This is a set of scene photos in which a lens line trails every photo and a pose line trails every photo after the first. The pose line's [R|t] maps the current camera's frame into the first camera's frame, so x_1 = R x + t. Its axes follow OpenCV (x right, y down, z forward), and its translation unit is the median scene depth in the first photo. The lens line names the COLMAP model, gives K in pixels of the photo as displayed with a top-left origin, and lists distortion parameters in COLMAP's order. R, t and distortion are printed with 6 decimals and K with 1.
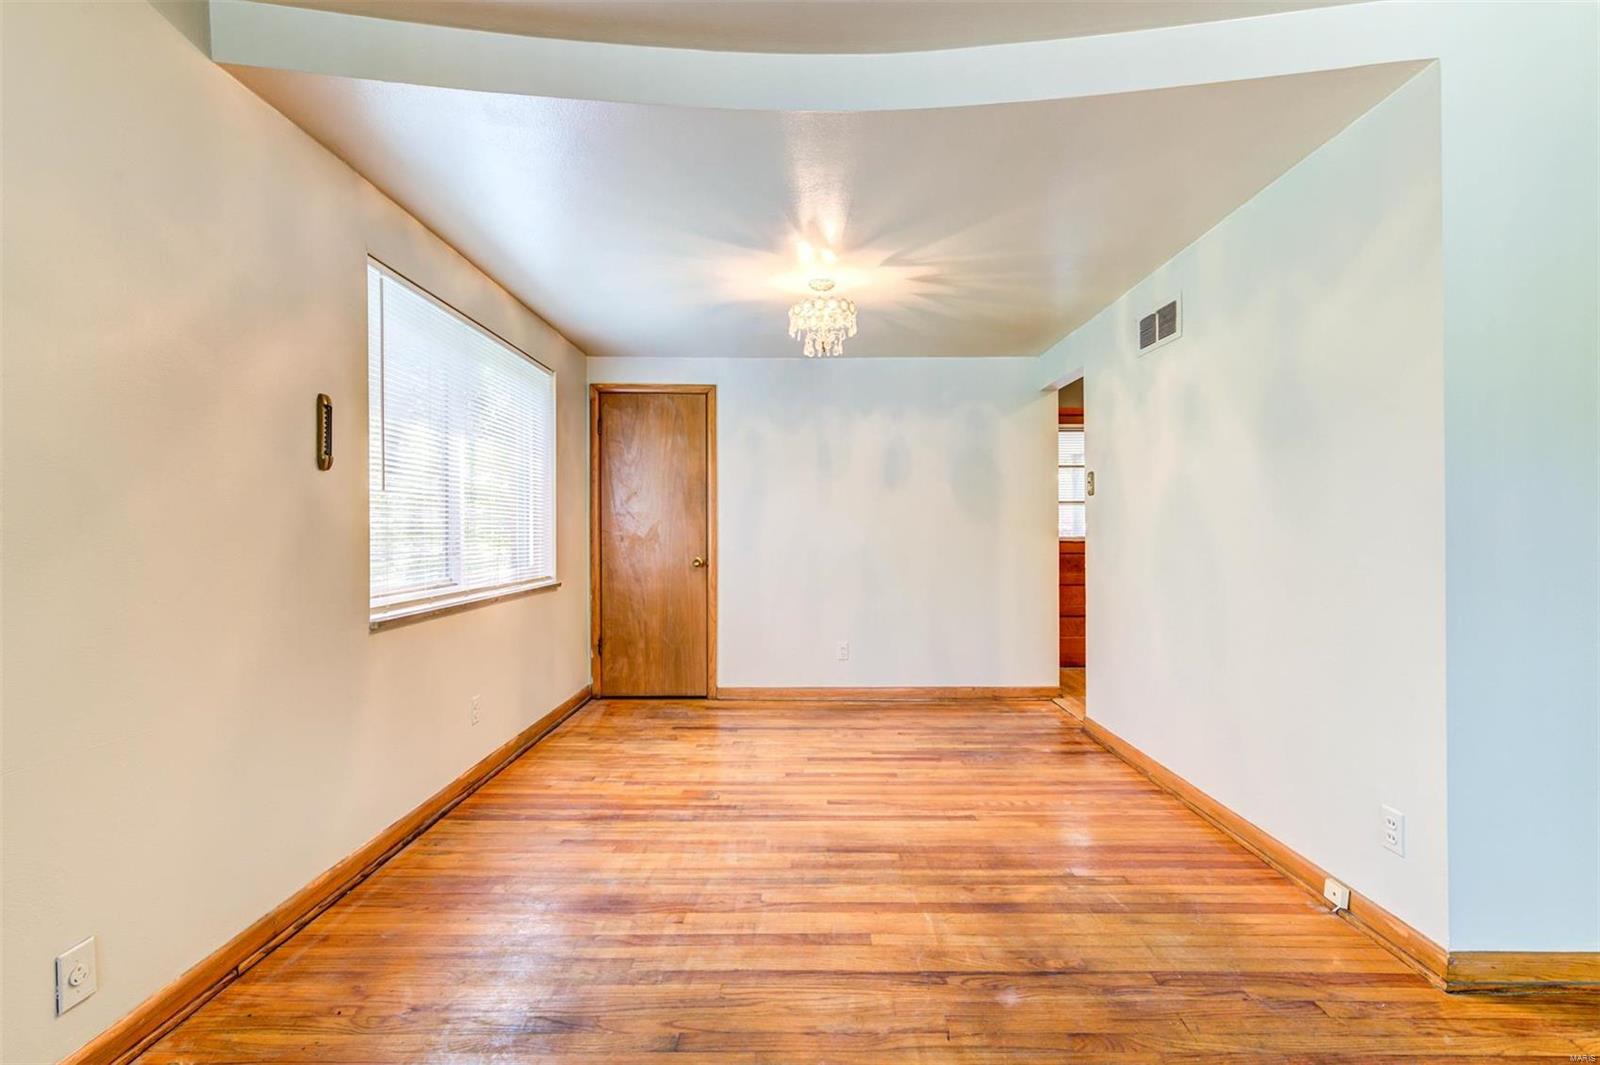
lens RADIAL K [[727.8, 0, 804.1], [0, 727.8, 525.7], [0, 0, 1]] dist [0.007635, -0.003353]
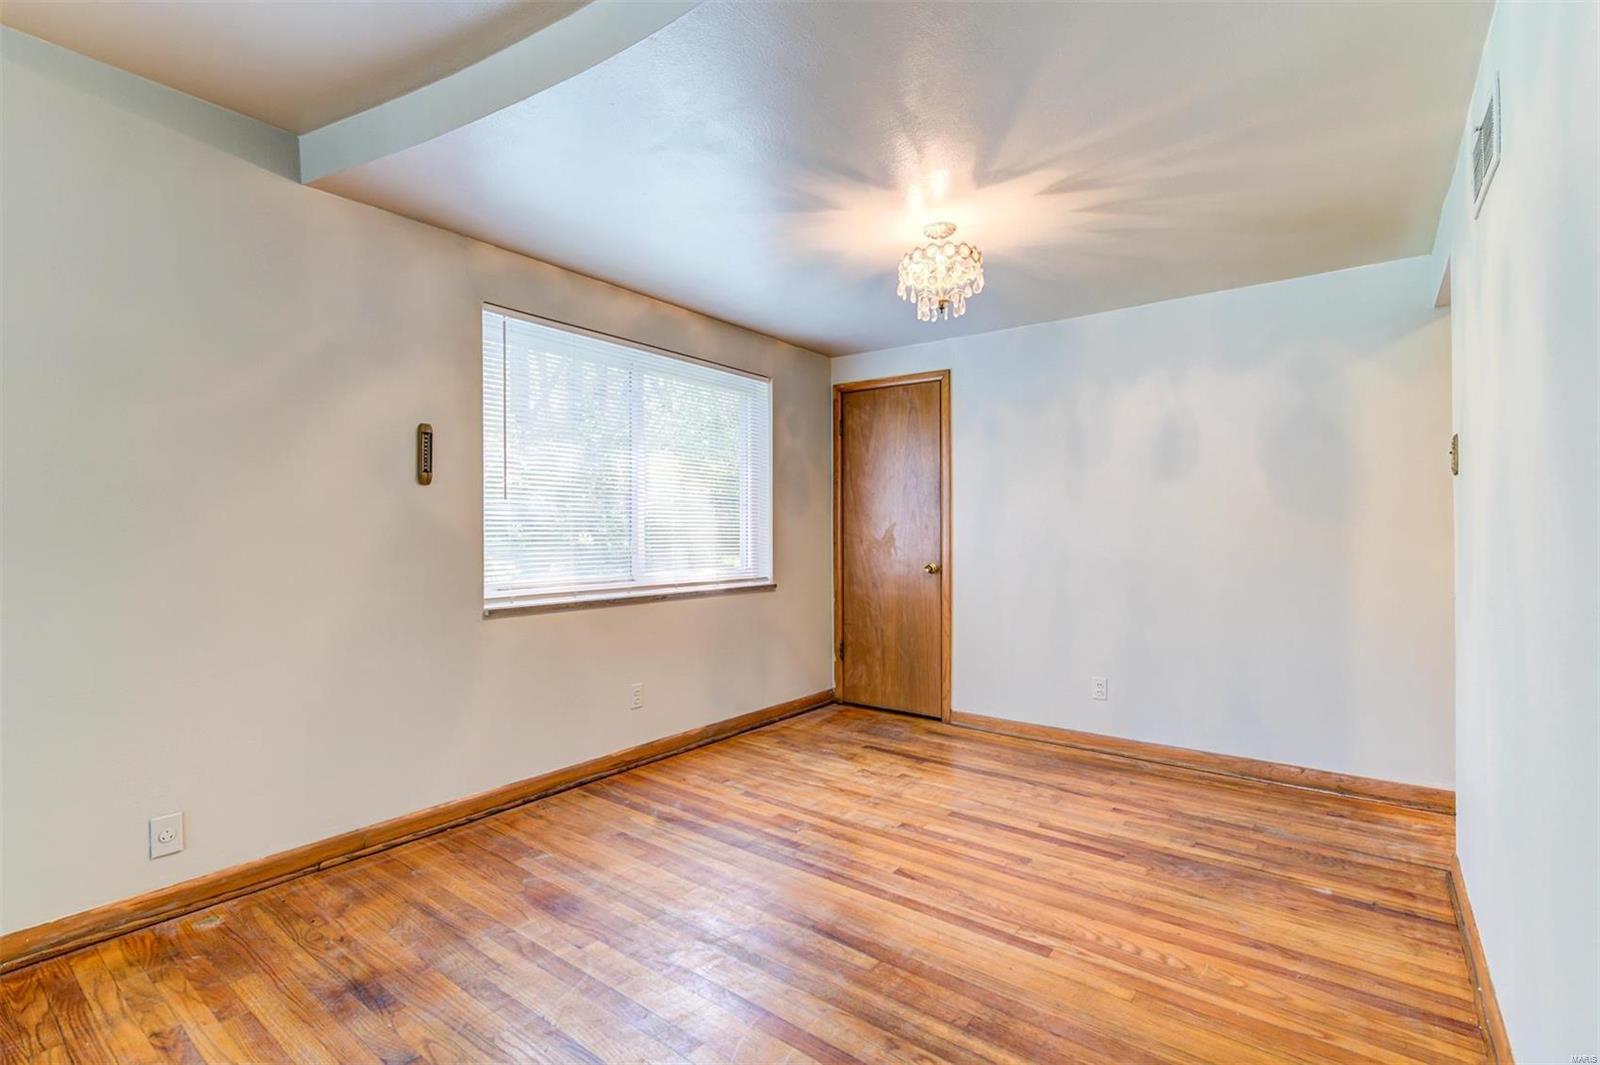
lens RADIAL K [[727.8, 0, 796.3], [0, 727.8, 531.0], [0, 0, 1]] dist [0.007635, -0.003353]
pose [[0.794514, 0.000946, -0.607245, 0.394517], [0.001887, 0.999990, 0.004027, -0.001042], [0.607243, -0.004345, 0.794505, 0.262636]]
